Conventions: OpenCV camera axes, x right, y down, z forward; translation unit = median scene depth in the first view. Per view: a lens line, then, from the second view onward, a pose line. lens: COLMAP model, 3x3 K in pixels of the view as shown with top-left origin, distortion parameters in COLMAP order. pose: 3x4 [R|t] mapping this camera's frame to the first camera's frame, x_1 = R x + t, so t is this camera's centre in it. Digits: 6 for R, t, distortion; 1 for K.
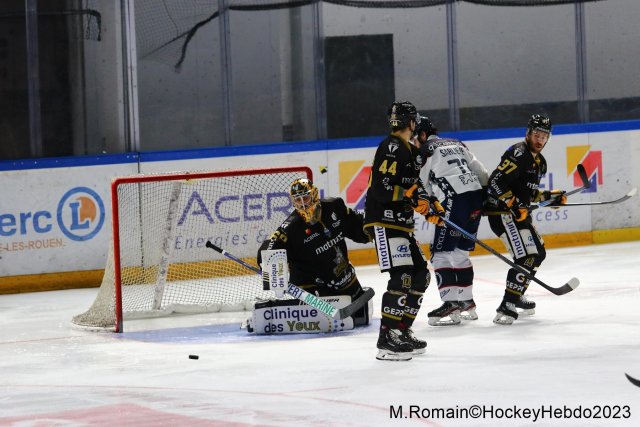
lens RADIAL K [[3514.3, 0, 319.9], [0, 3514.3, 214.6], [0, 0, 1]] dist [0.158110, 9.309207]
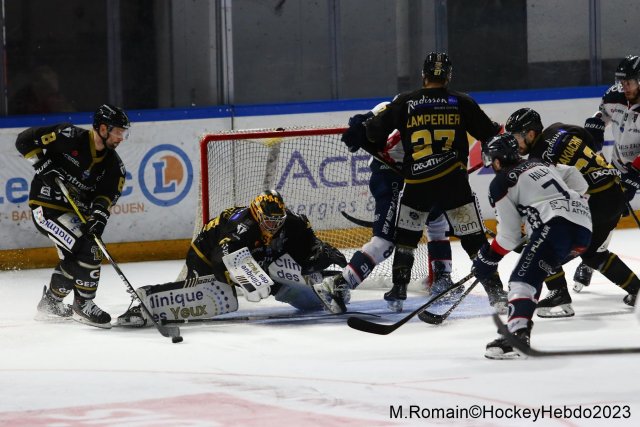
lens RADIAL K [[3514.3, 0, 319.9], [0, 3514.3, 214.6], [0, 0, 1]] dist [0.158110, 9.309207]
pose [[0.999403, 0.013038, -0.031983, -0.001563], [-0.012709, 0.999864, 0.010469, -0.000028], [0.032115, -0.010056, 0.999434, 0.127678]]
